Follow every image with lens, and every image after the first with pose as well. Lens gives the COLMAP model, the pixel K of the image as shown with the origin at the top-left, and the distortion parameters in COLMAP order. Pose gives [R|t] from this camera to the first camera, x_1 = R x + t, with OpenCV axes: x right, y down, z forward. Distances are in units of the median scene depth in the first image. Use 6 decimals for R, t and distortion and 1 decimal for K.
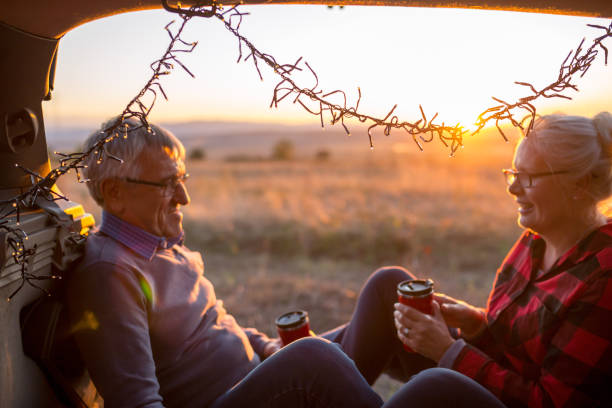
lens RADIAL K [[645.3, 0, 317.6], [0, 645.3, 215.7], [0, 0, 1]] dist [-0.036421, 0.000000]
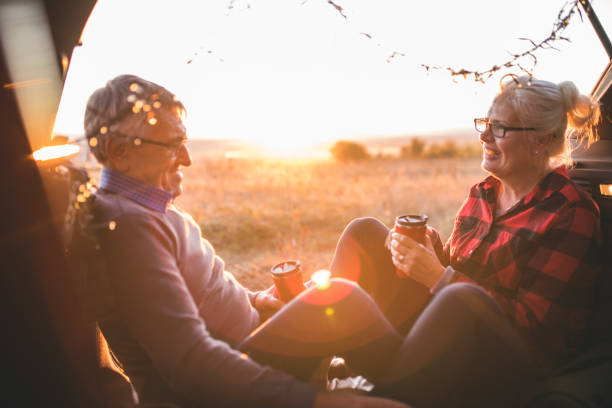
lens RADIAL K [[579.0, 0, 309.8], [0, 579.0, 215.0], [0, 0, 1]] dist [-0.019850, 0.000000]
pose [[0.964687, -0.056083, 0.257358, -0.261571], [0.056302, 0.998392, 0.006523, 0.067494], [-0.257310, 0.008197, 0.966294, 0.065587]]
